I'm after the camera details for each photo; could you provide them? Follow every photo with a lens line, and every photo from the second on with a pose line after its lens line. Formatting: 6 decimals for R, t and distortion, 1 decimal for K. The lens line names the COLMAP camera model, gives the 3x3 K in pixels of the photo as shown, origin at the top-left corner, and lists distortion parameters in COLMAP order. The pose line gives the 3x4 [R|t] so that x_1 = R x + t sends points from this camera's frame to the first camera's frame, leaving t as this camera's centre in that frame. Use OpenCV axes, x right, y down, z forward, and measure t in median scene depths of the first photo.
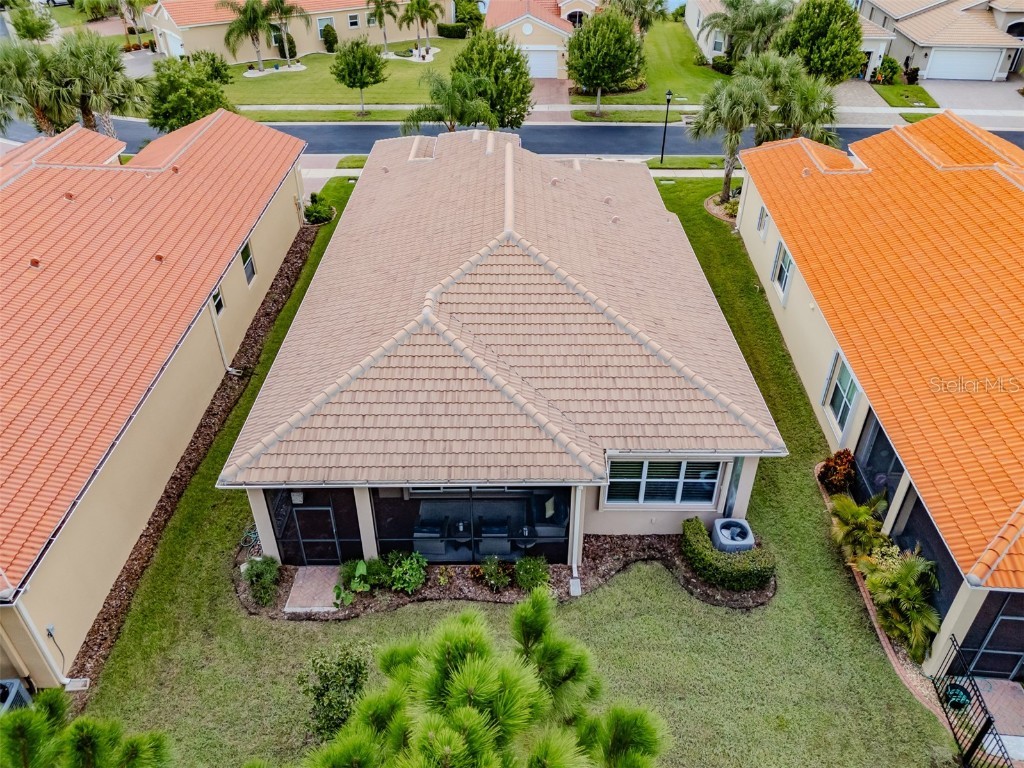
lens RADIAL K [[733.1, 0, 511.2], [0, 733.1, 396.3], [0, 0, 1]] dist [0.023714, -0.001139]
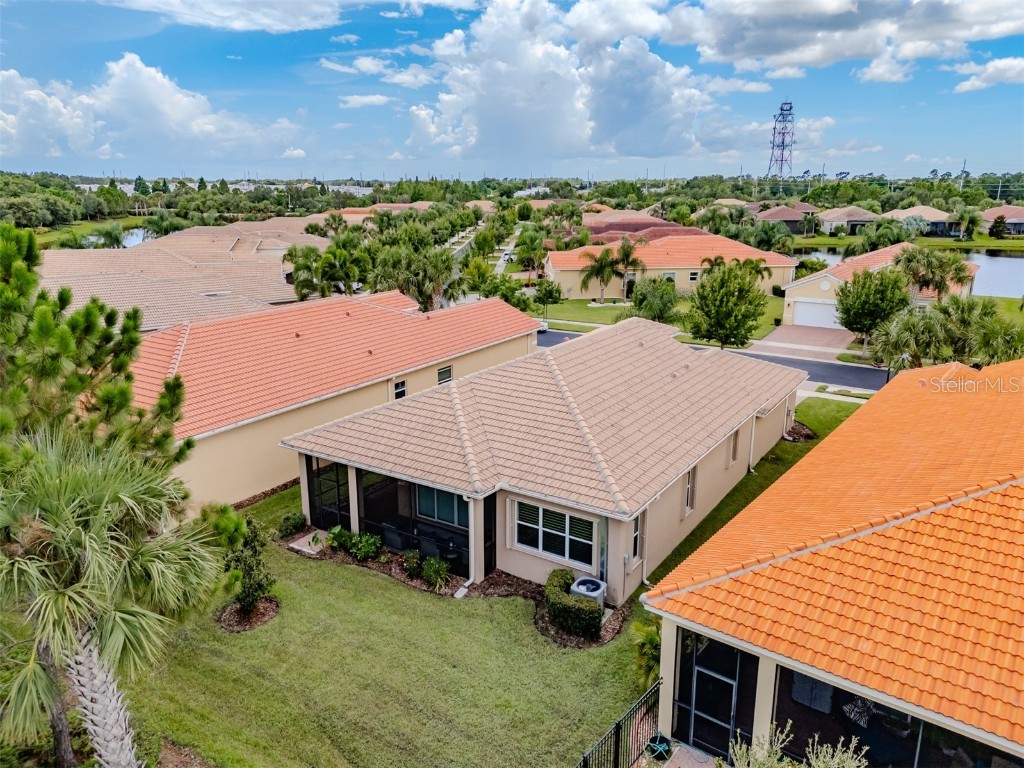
lens RADIAL K [[756.9, 0, 512.0], [0, 756.9, 384.0], [0, 0, 1]] dist [0.051474, -0.002889]
pose [[0.831591, 0.140539, -0.537314, 0.777327], [-0.327373, 0.905554, -0.269814, 0.250920], [0.448647, 0.400276, 0.799059, -0.126134]]
